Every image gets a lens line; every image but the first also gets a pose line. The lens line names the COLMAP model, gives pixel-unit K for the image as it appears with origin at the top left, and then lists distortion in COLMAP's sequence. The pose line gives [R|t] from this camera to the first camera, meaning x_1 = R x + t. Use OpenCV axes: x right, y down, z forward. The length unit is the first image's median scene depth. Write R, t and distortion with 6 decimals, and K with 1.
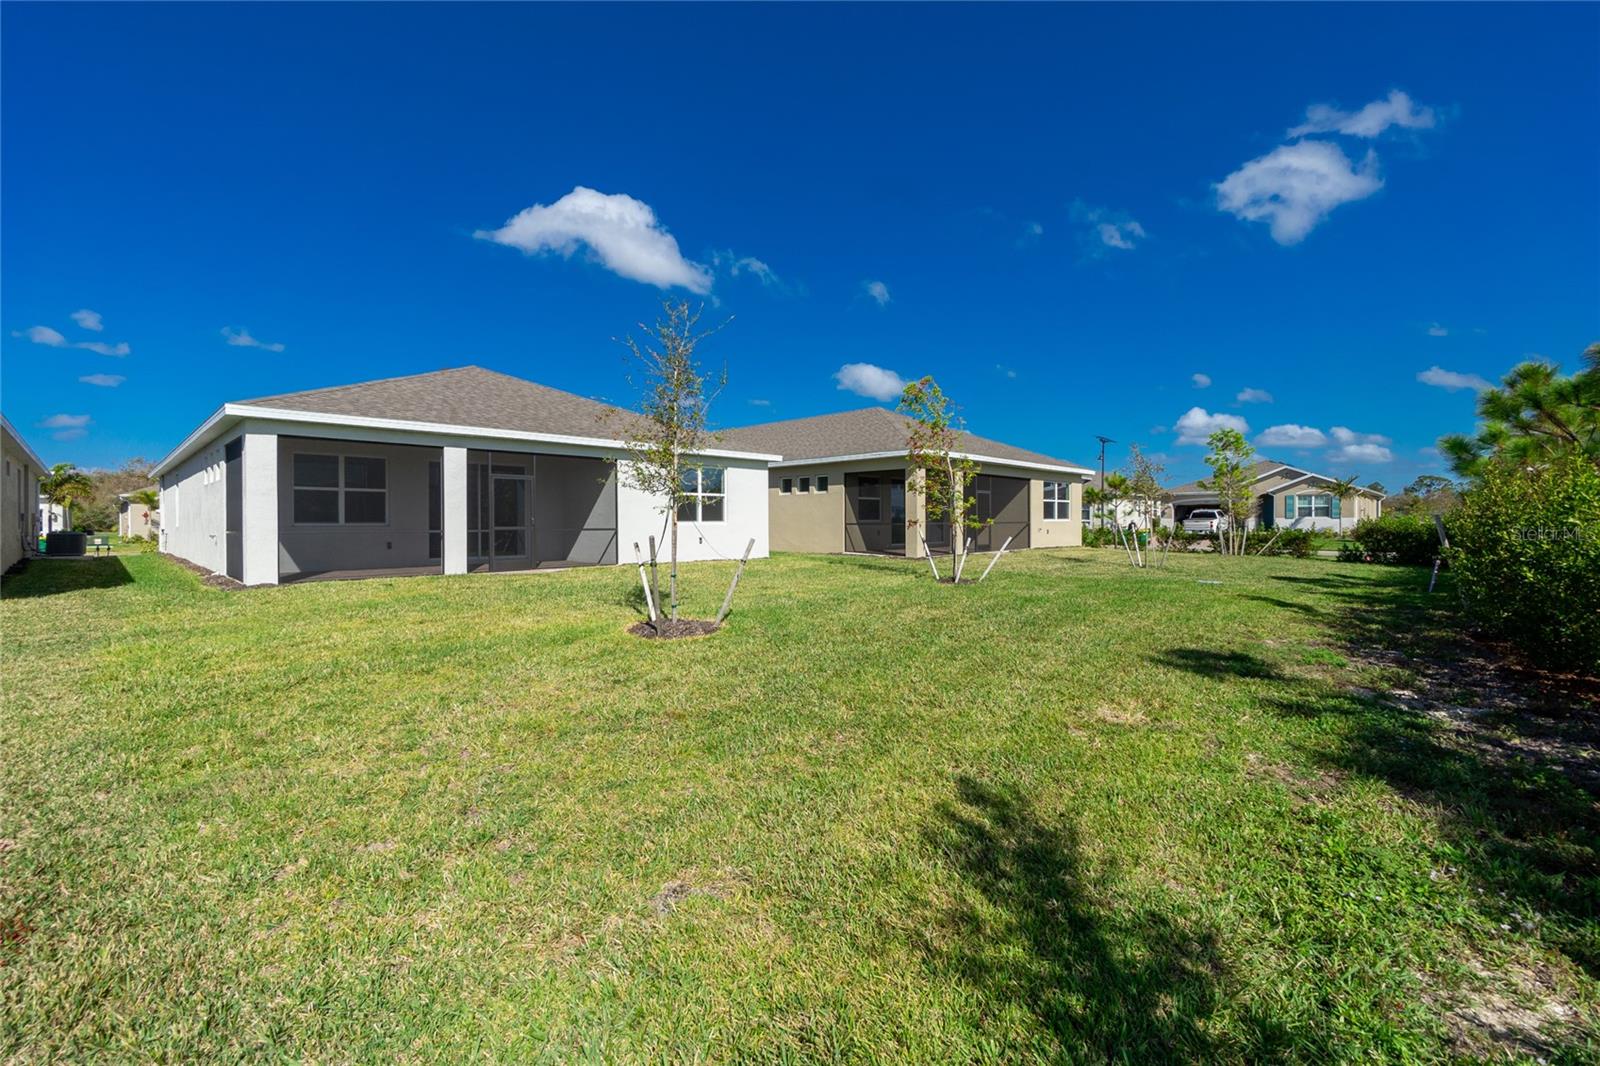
lens RADIAL K [[688.8, 0, 796.0], [0, 688.8, 545.2], [0, 0, 1]] dist [0.015341, -0.008469]
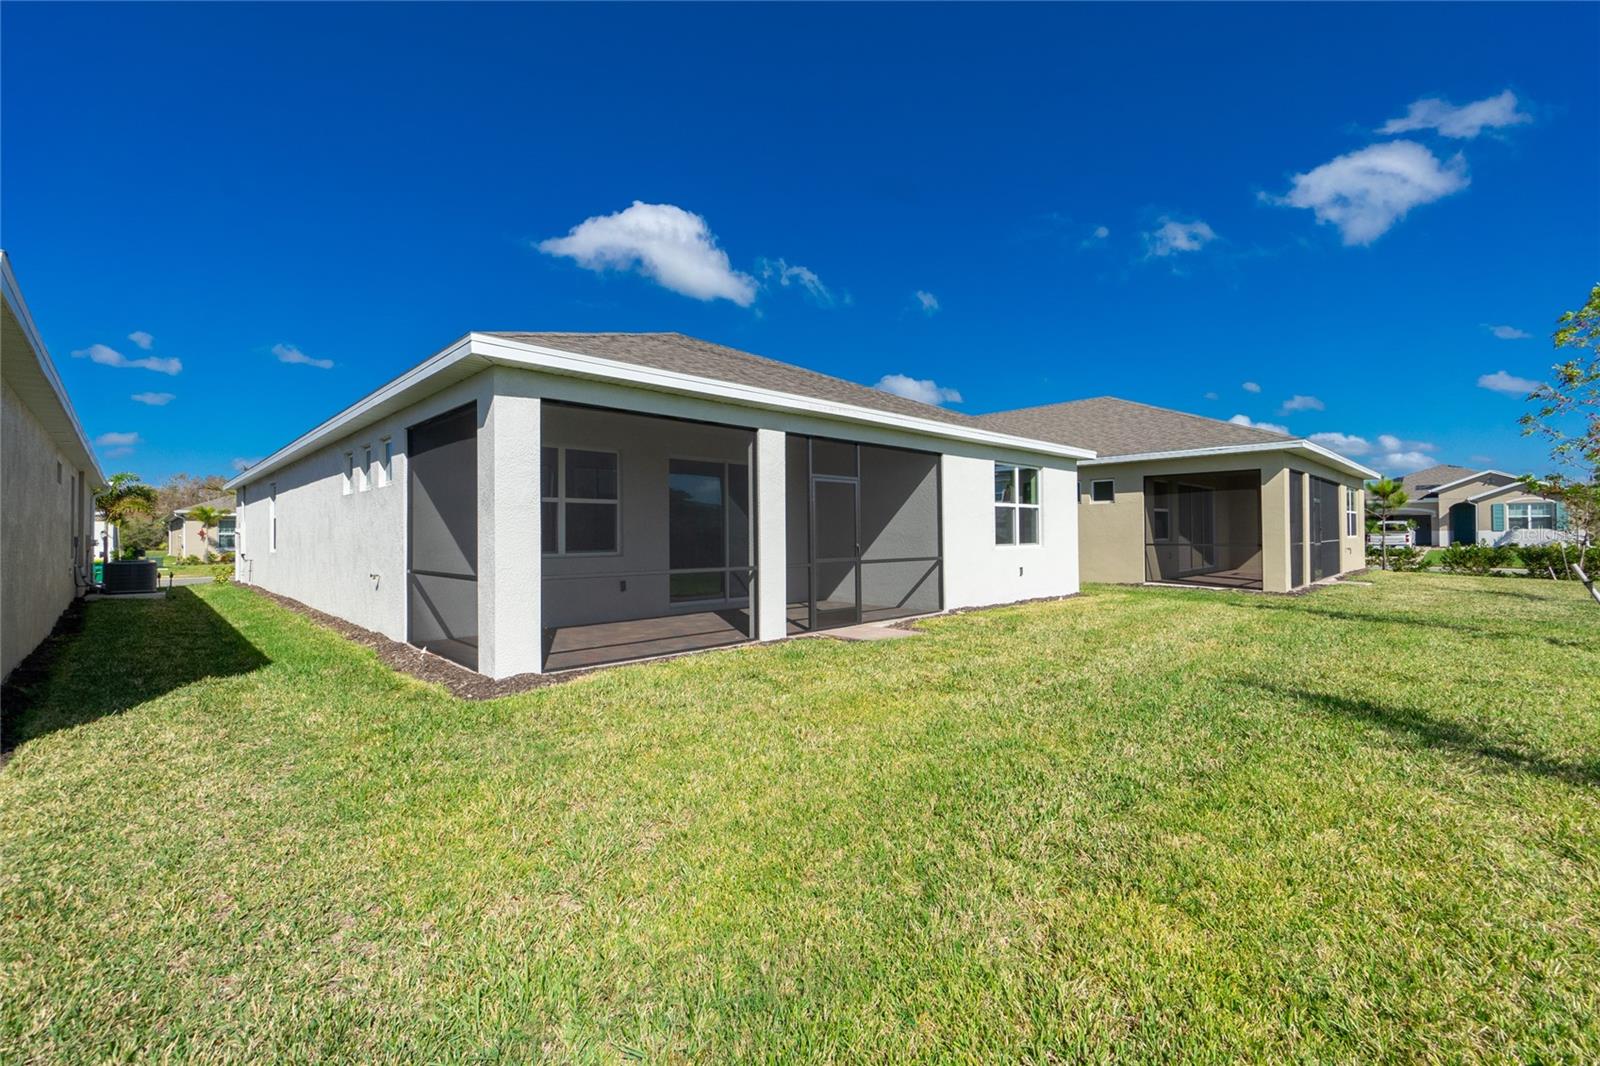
lens RADIAL K [[683.1, 0, 796.4], [0, 683.1, 523.8], [0, 0, 1]] dist [-0.002585, -0.000437]
pose [[0.999747, -0.004927, -0.021963, -0.276766], [0.003847, 0.998794, -0.048945, -0.016991], [0.022178, 0.048849, 0.998560, 0.243359]]
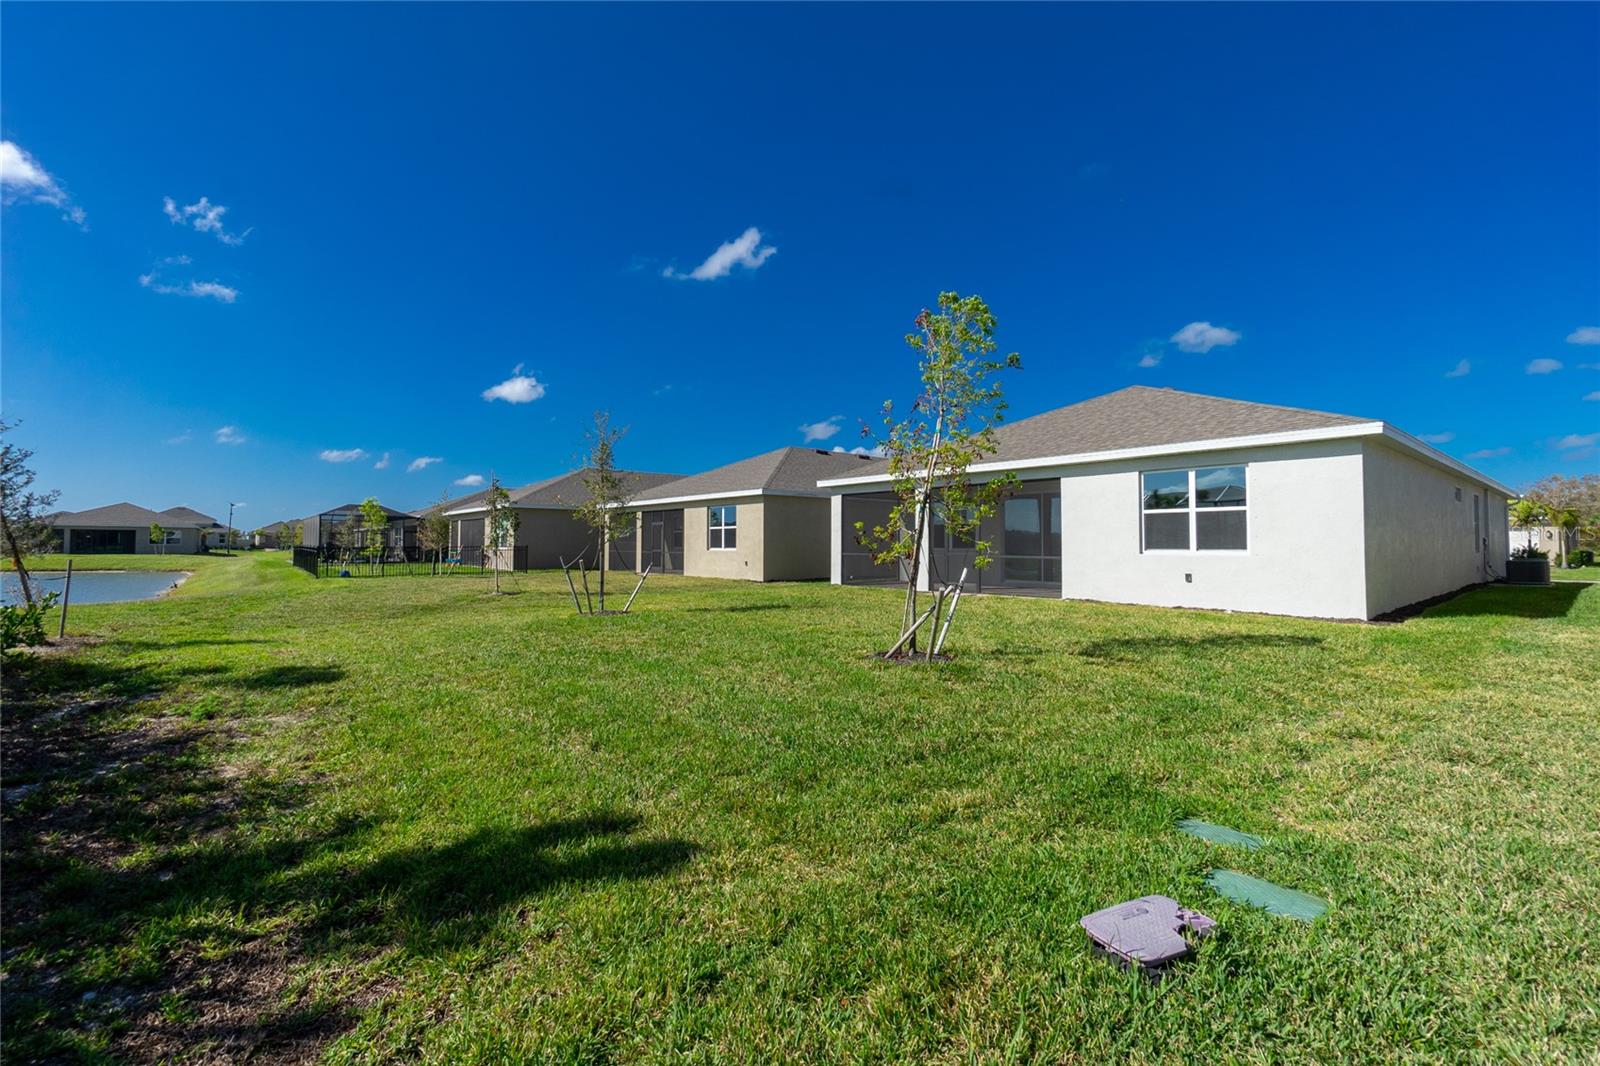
lens RADIAL K [[683.1, 0, 796.4], [0, 683.1, 523.8], [0, 0, 1]] dist [-0.002585, -0.000437]
pose [[-0.084938, -0.027697, -0.996001, 0.446748], [-0.035336, 0.999068, -0.024769, -0.023264], [0.995759, 0.033091, -0.085838, 0.532545]]
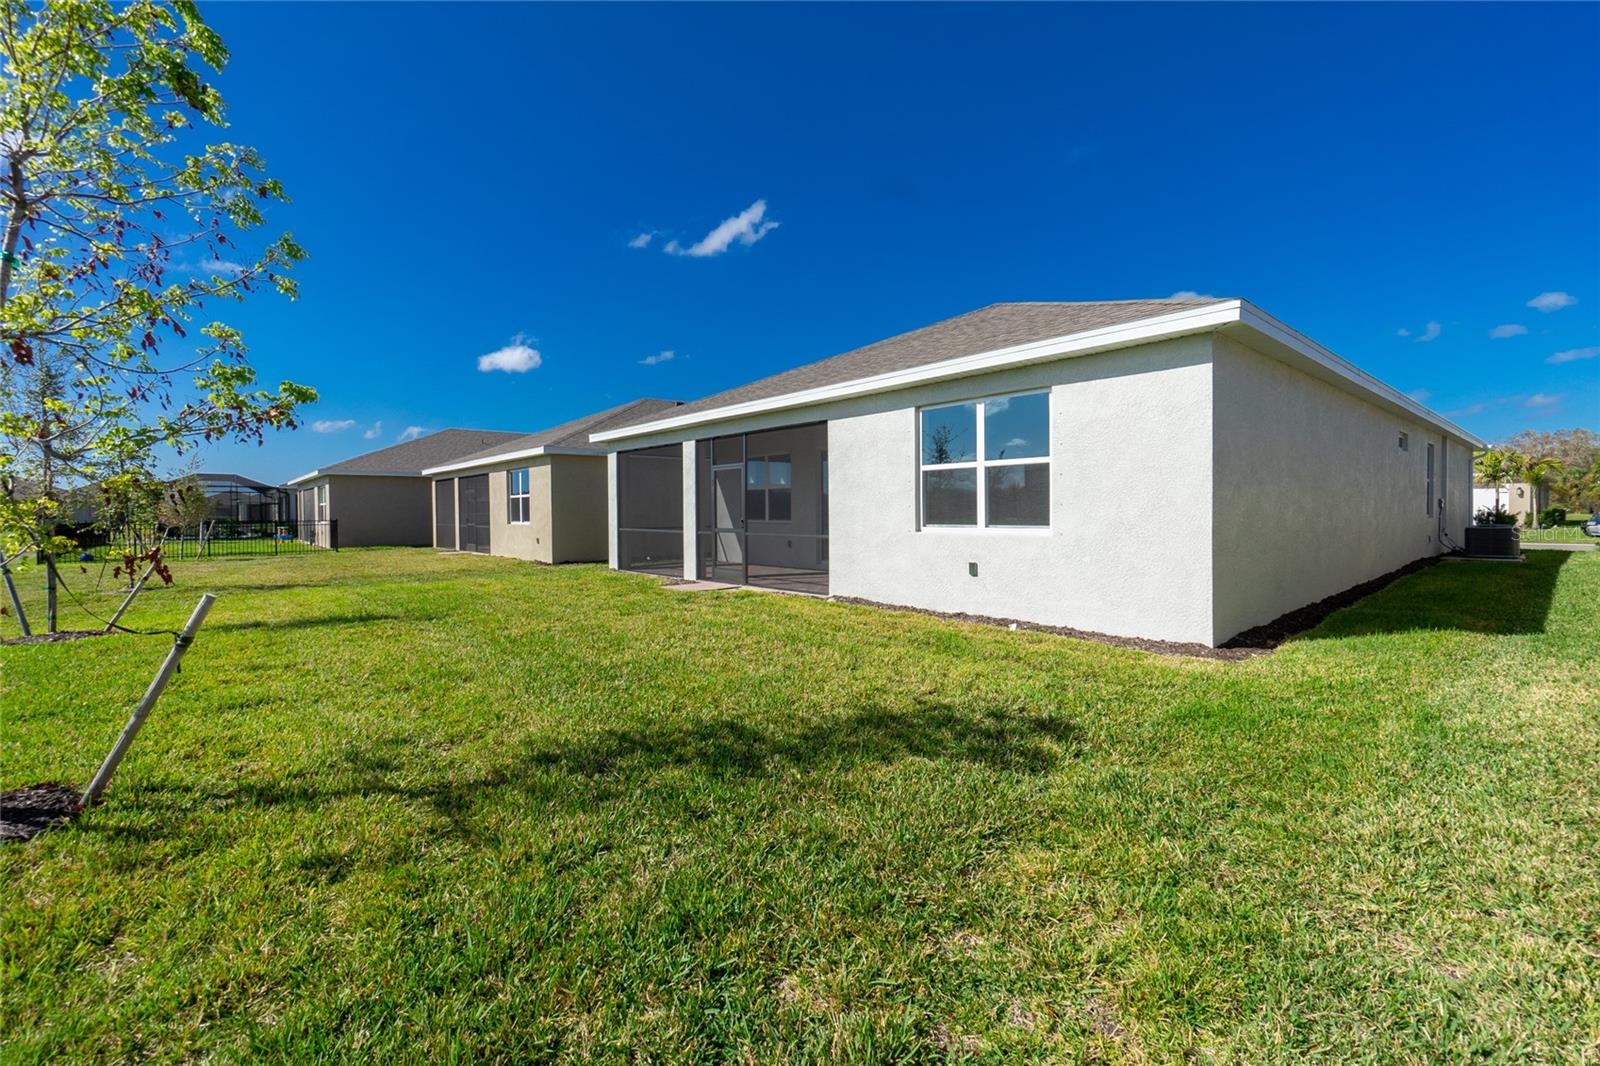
lens RADIAL K [[683.1, 0, 796.4], [0, 683.1, 523.8], [0, 0, 1]] dist [-0.002585, -0.000437]
pose [[-0.064555, 0.024550, -0.997612, 0.239123], [-0.023270, 0.999388, 0.026099, -0.035035], [0.997643, 0.024899, -0.063944, 0.724982]]
